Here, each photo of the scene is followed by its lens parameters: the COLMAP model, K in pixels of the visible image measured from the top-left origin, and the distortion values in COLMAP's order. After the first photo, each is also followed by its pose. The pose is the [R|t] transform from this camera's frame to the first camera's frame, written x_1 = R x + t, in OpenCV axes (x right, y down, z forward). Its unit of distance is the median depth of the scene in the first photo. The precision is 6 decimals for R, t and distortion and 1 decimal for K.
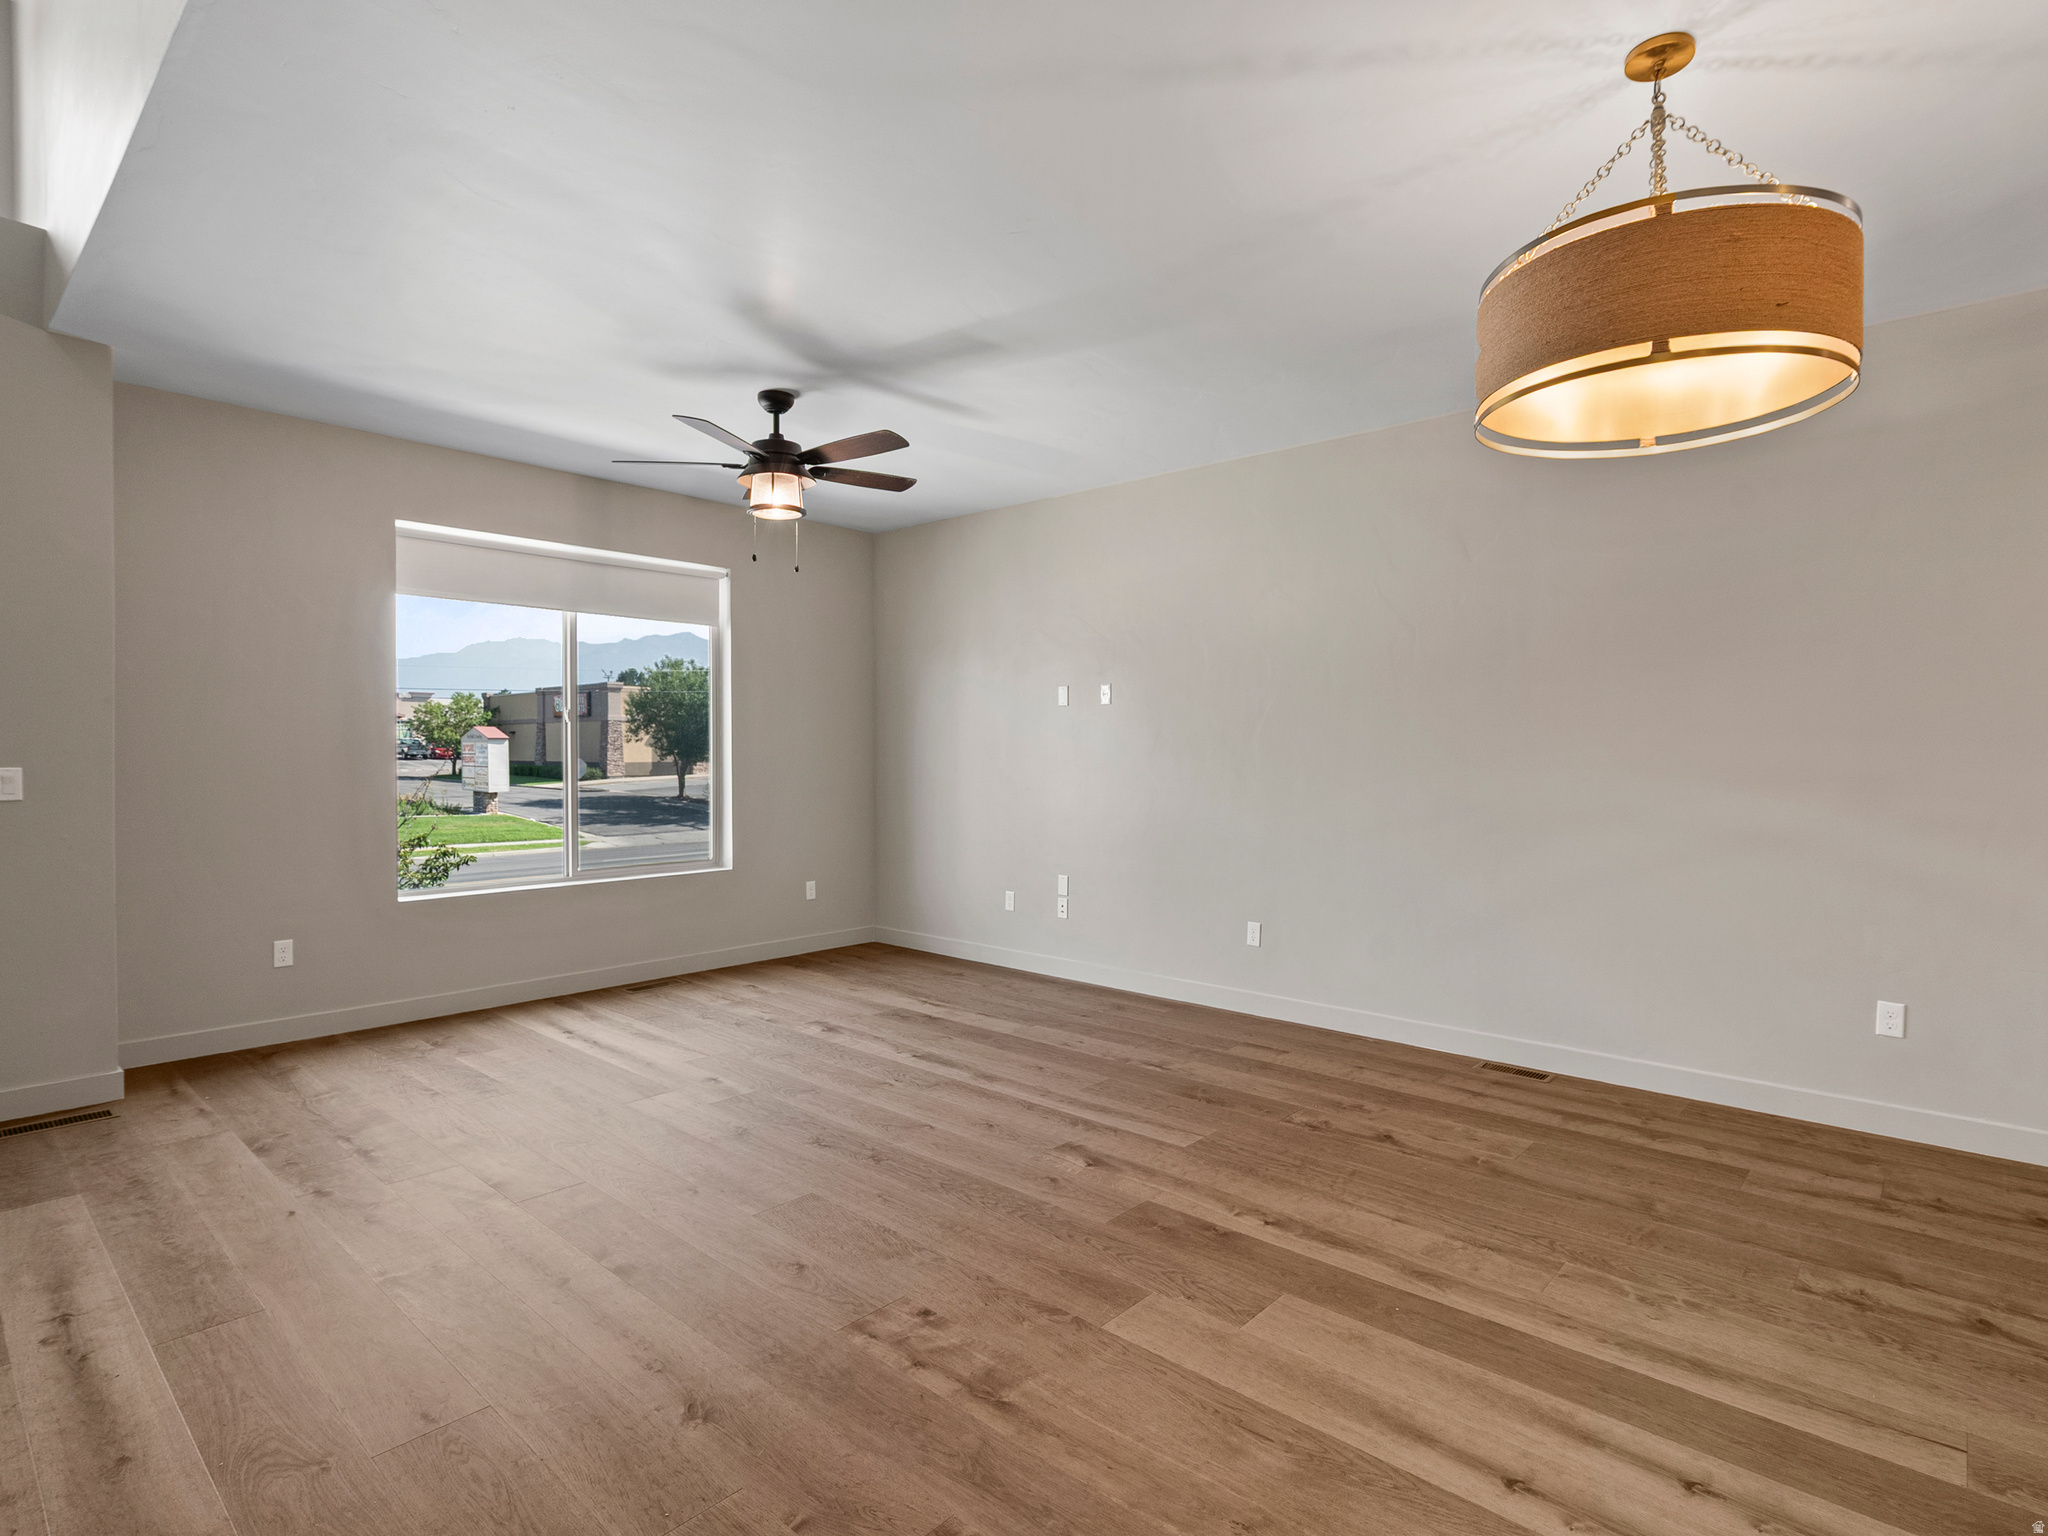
lens RADIAL K [[1035.8, 0, 1024.0], [0, 1035.8, 768.0], [0, 0, 1]] dist [-0.011819, 0.007608]
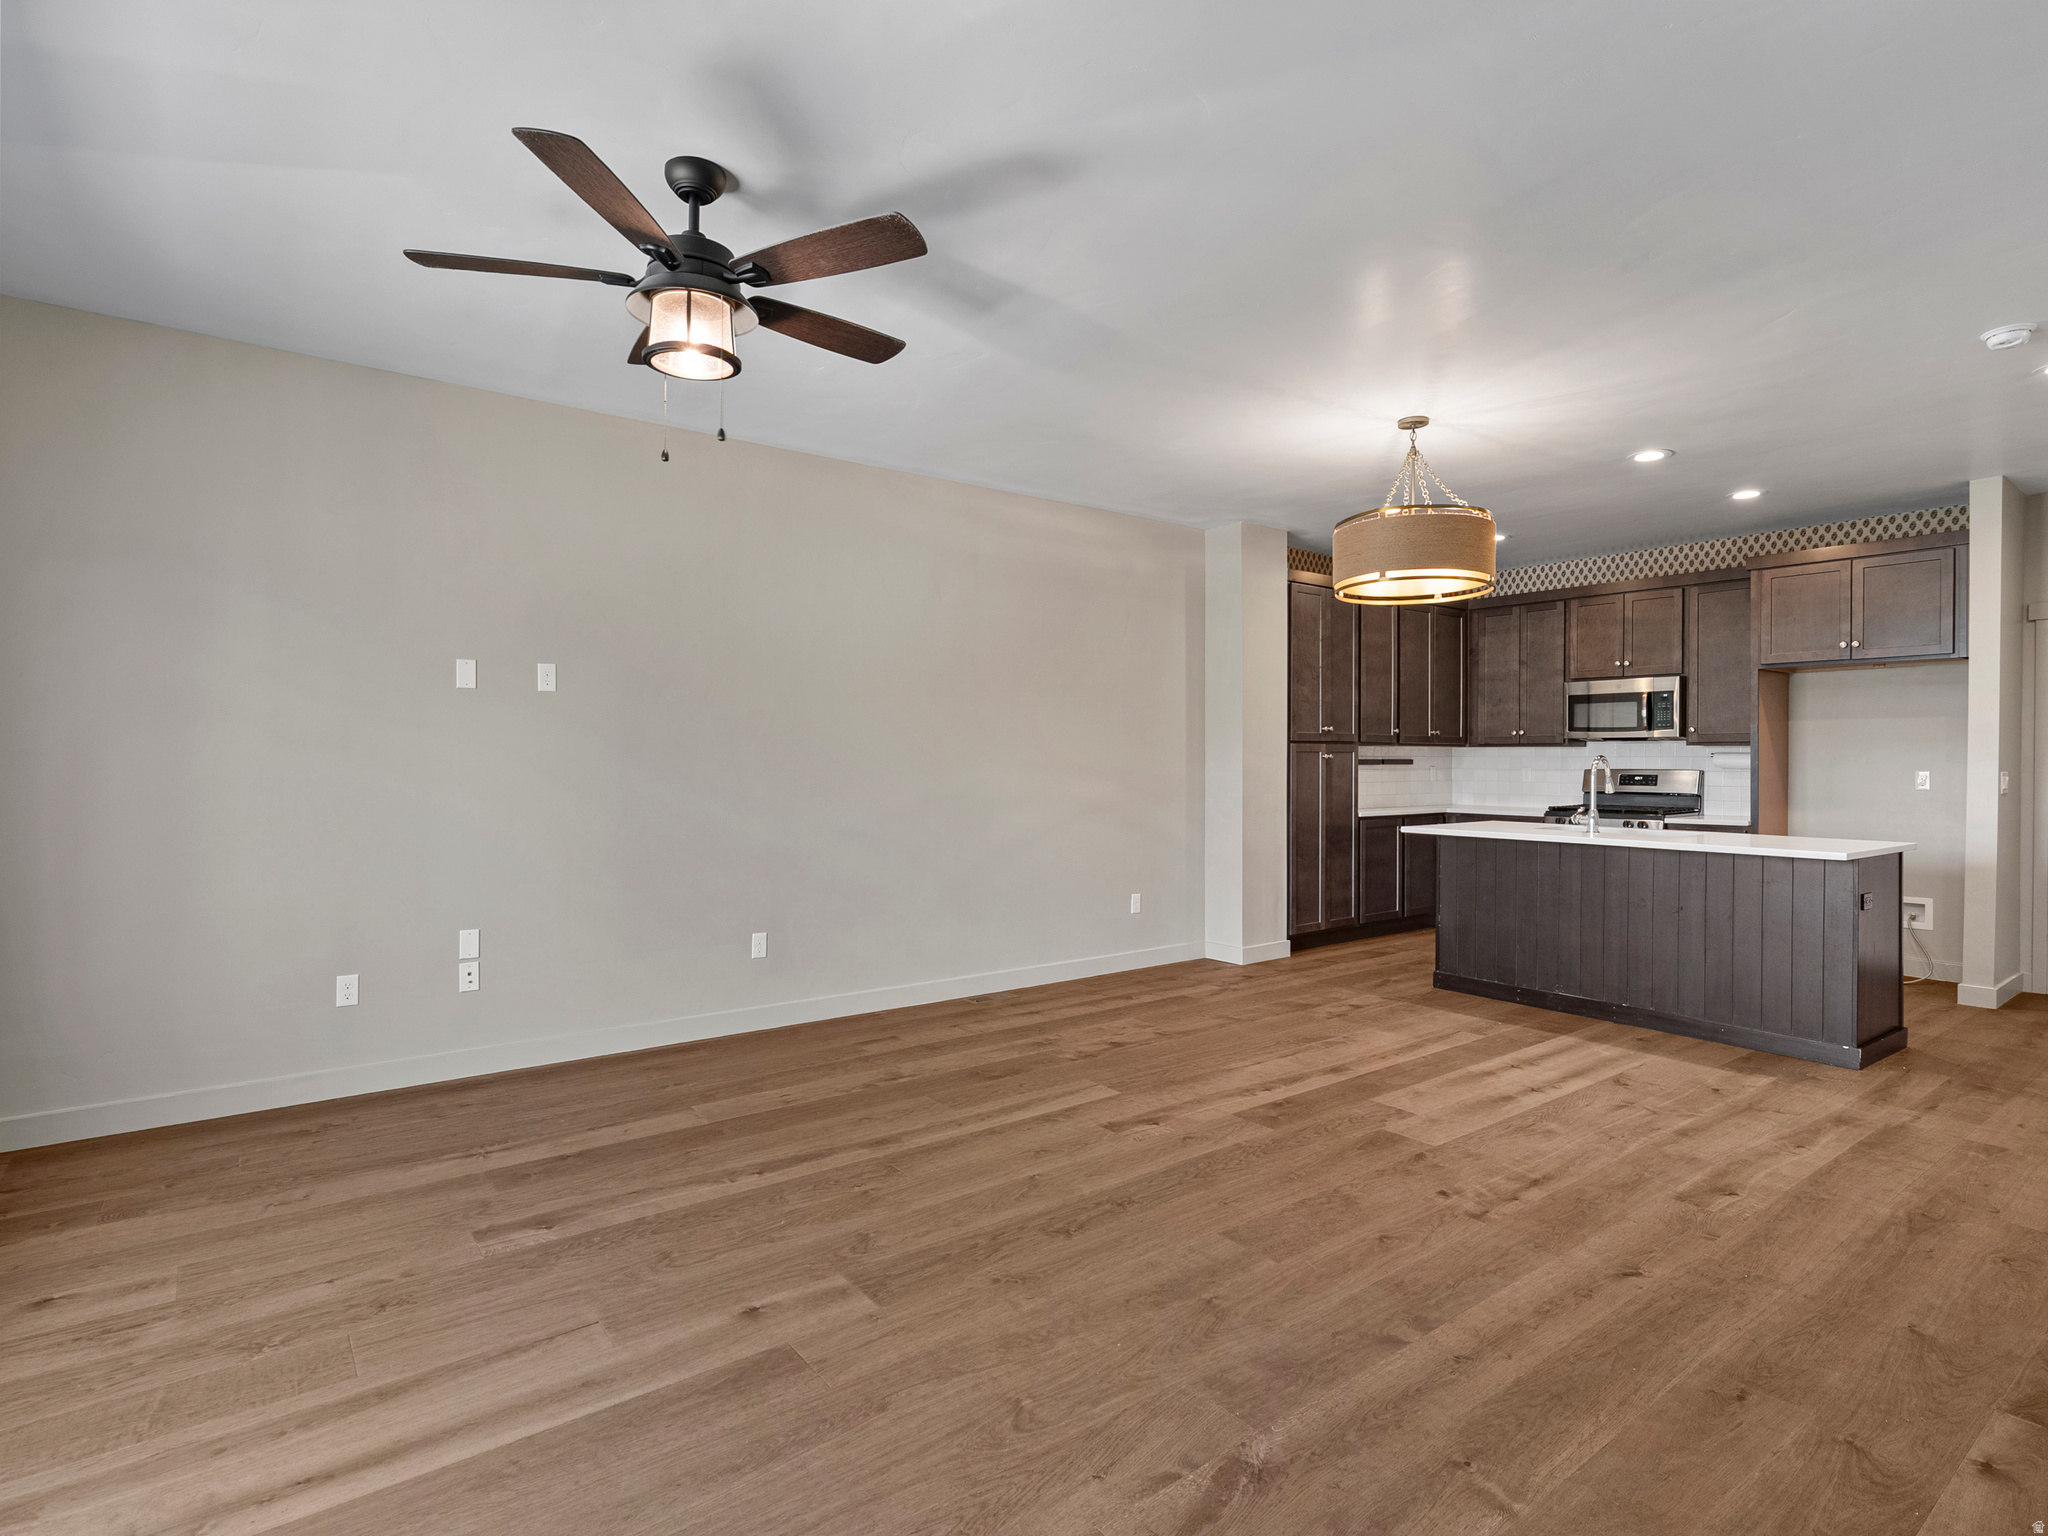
lens RADIAL K [[1035.8, 0, 1024.0], [0, 1035.8, 768.0], [0, 0, 1]] dist [-0.011819, 0.007608]
pose [[0.195880, -0.011884, 0.980556, -0.980279], [0.012033, 0.999880, 0.009714, -0.013895], [-0.980554, 0.009896, 0.196000, 0.847206]]
